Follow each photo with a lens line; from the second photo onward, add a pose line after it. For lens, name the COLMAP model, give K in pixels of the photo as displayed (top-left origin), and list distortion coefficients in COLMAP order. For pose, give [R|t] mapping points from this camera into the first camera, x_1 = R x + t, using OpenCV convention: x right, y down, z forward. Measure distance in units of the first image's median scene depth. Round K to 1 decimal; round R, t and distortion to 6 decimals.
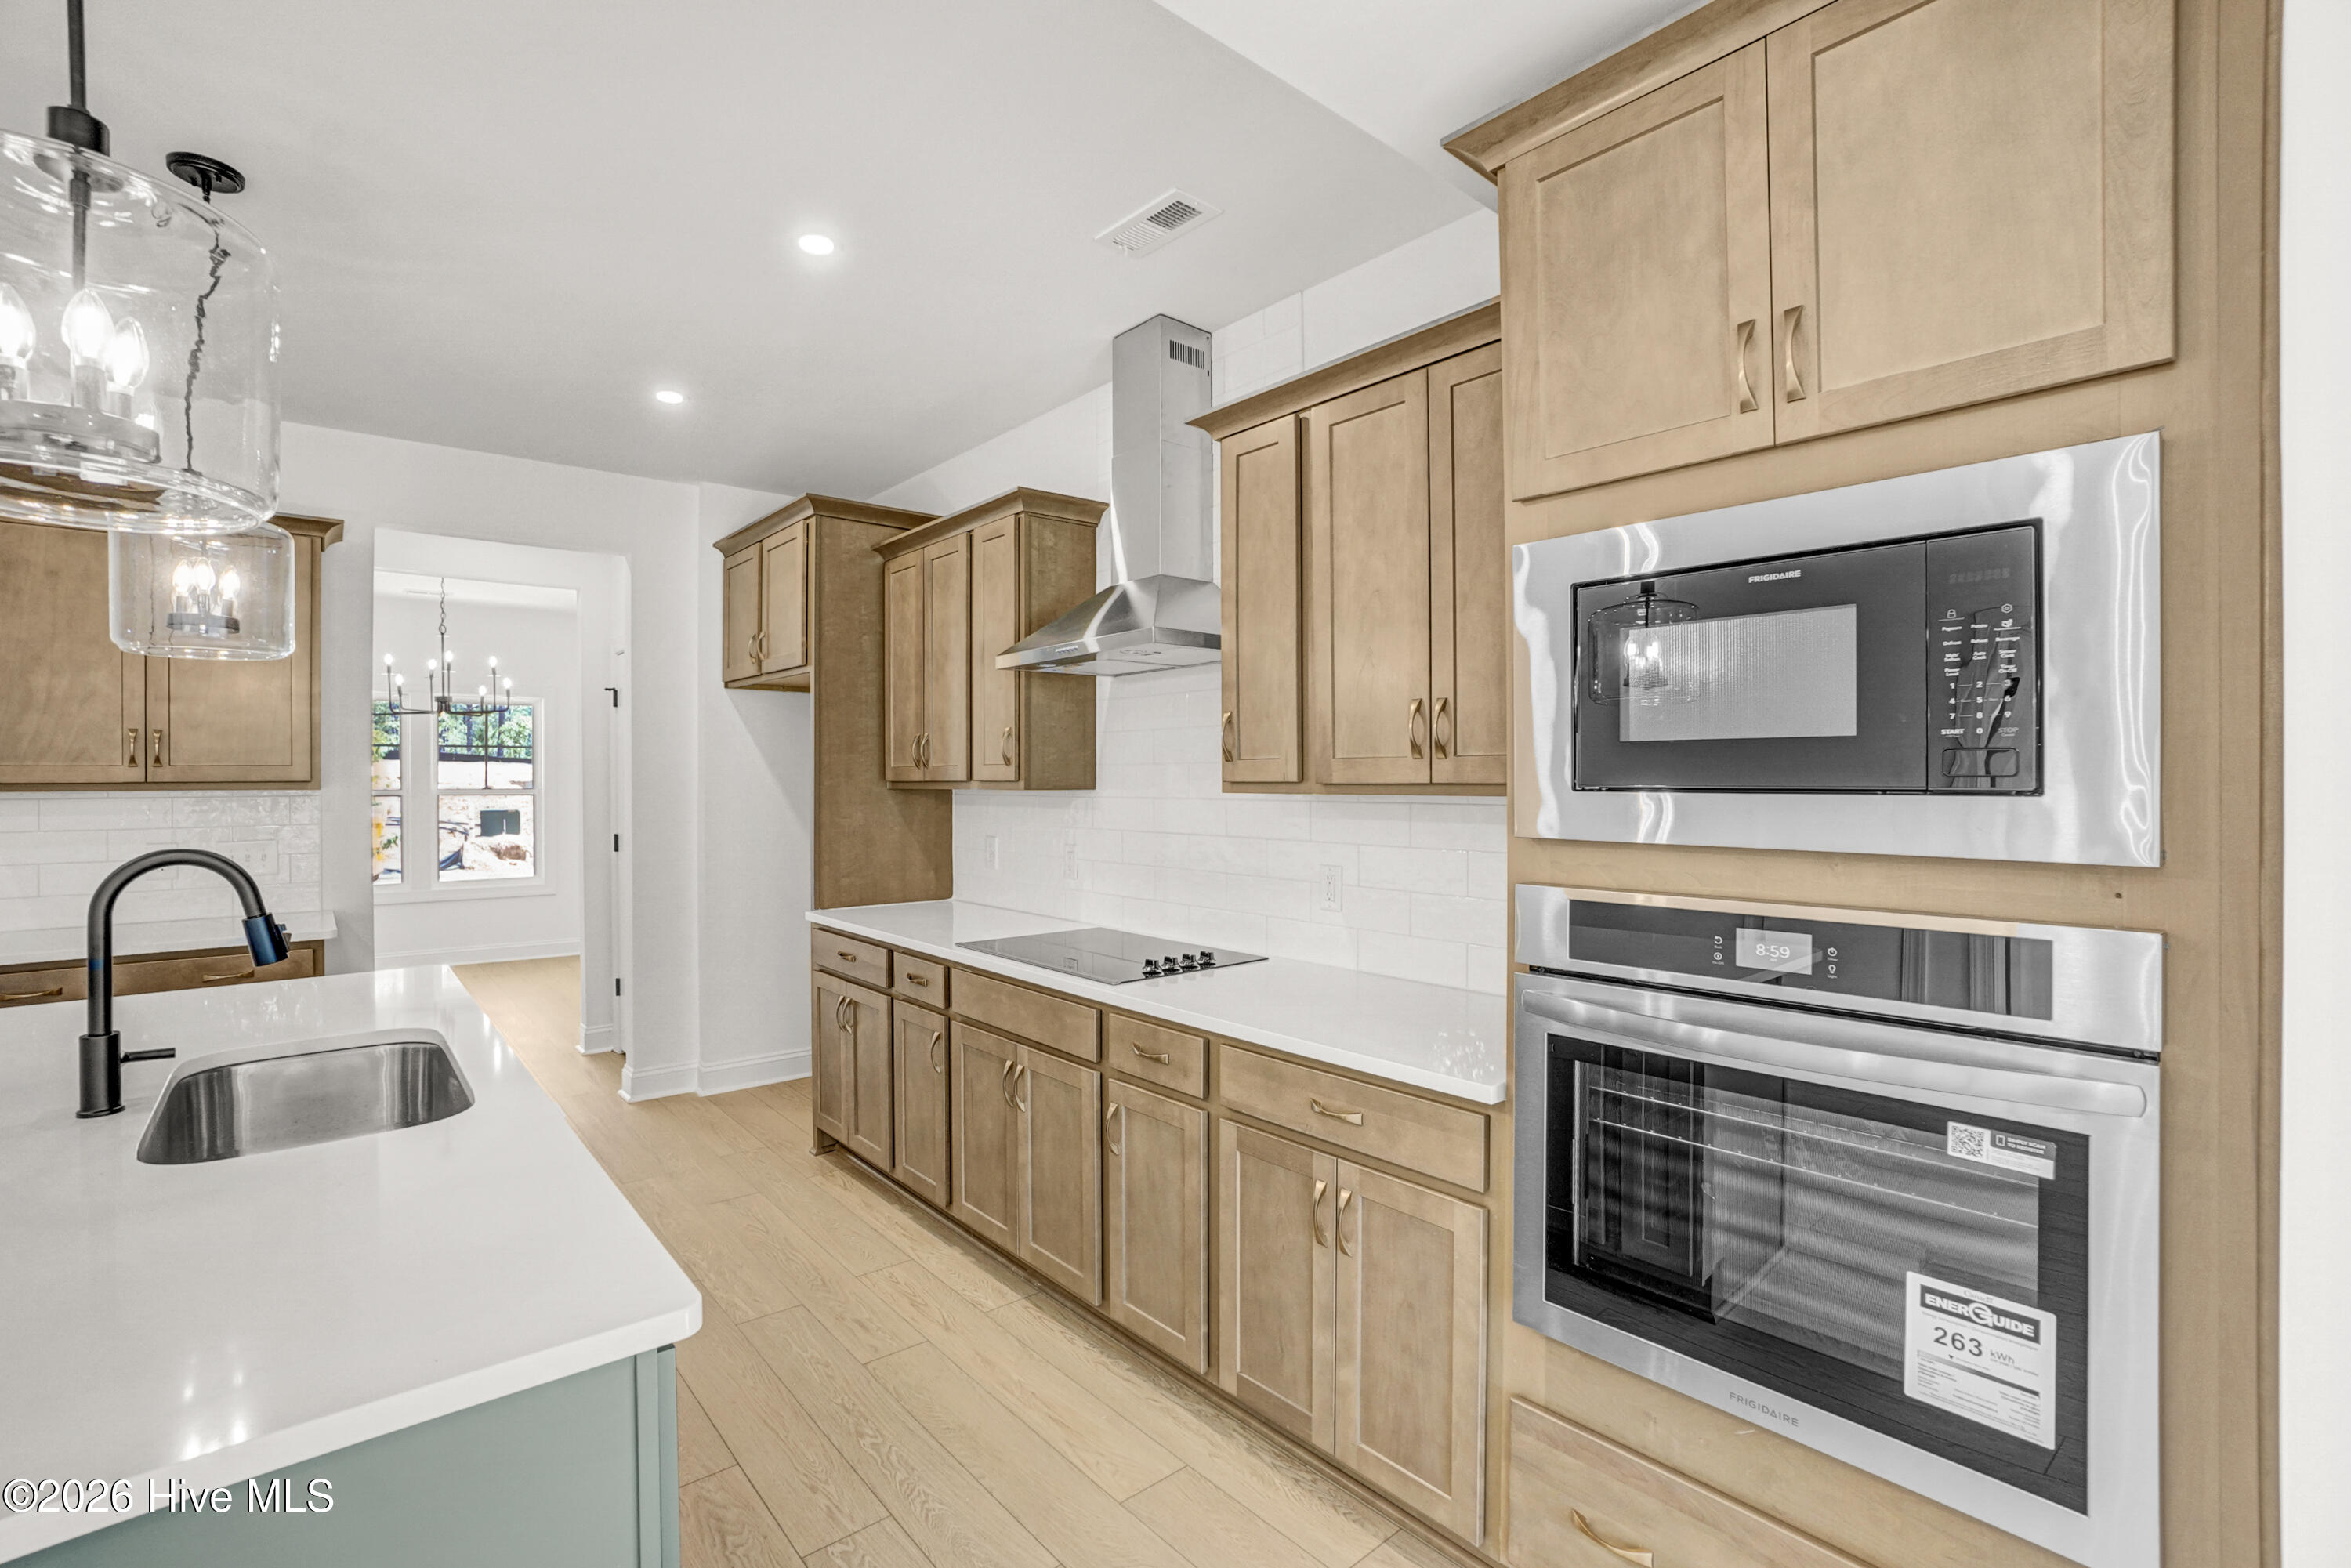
lens RADIAL K [[1035.9, 0, 1167.9], [0, 1035.9, 774.6], [0, 0, 1]] dist [-0.057366, 0.018374]
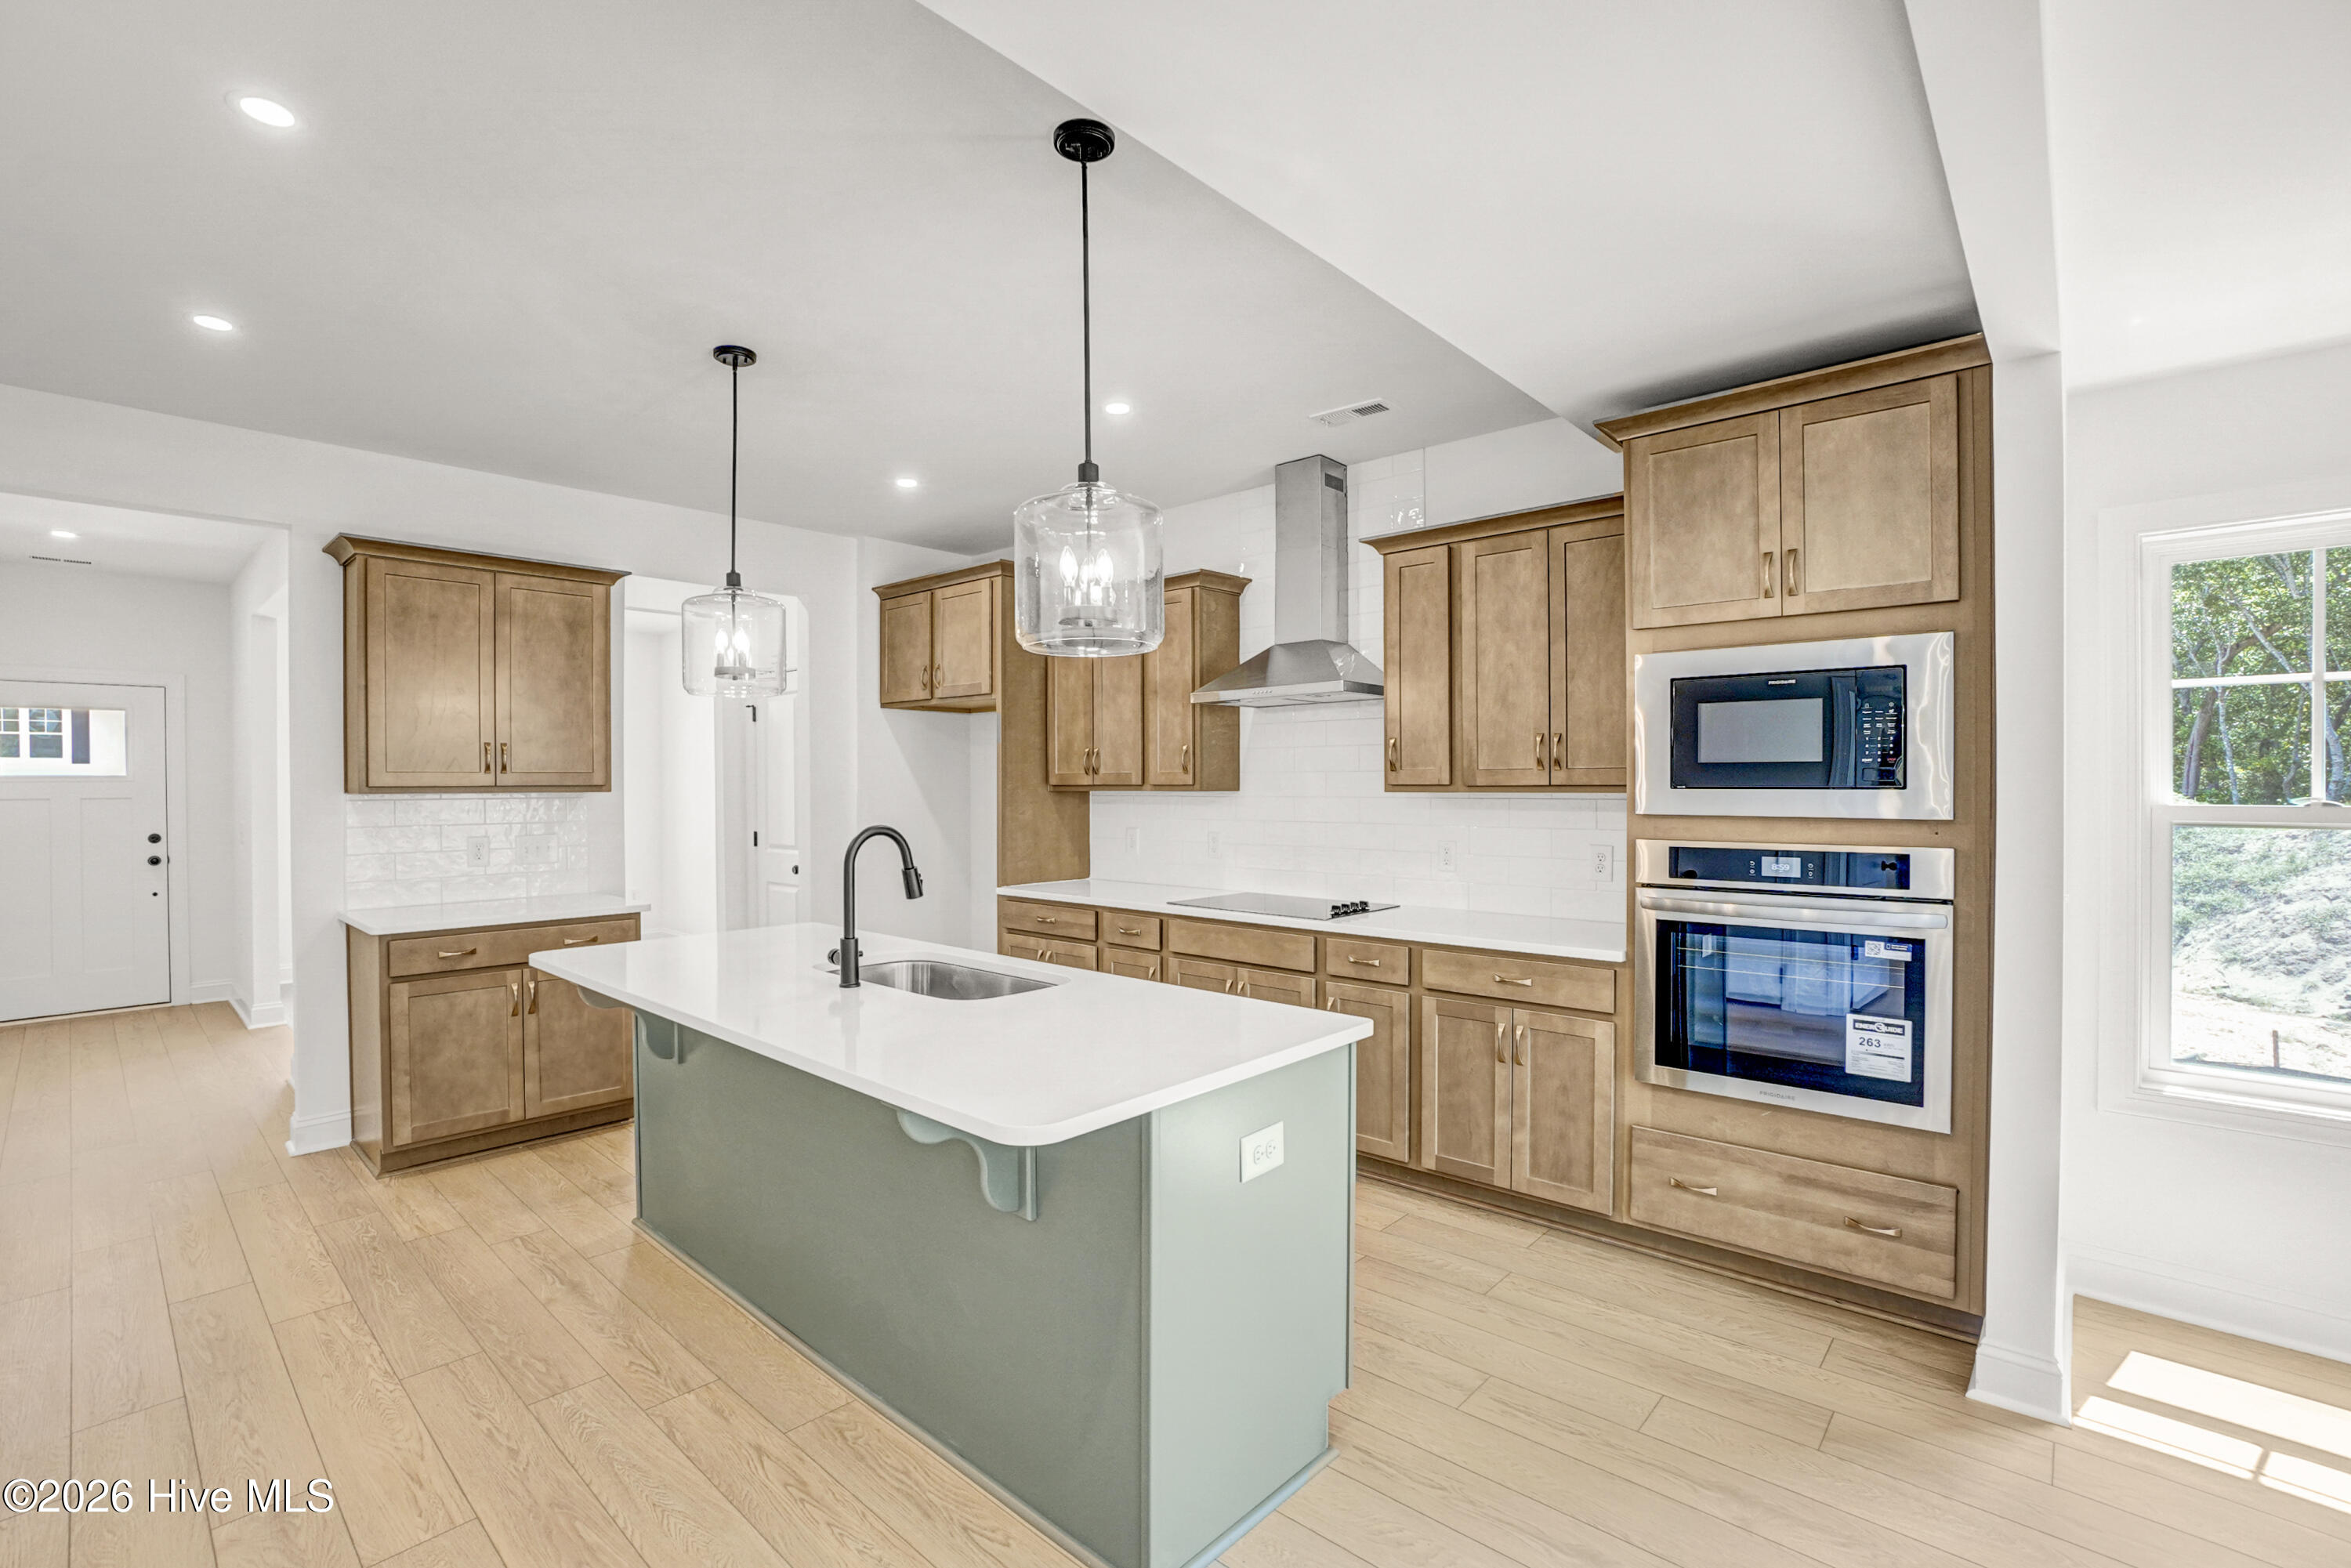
lens RADIAL K [[1030.6, 0, 1175.5], [0, 1030.6, 784.0], [0, 0, 1]] dist [-0.044909, -0.000016]
pose [[0.992087, -0.000670, 0.125550, -0.668063], [0.000185, 0.999992, 0.003874, 0.000266], [-0.125551, -0.003820, 0.992080, -0.665688]]
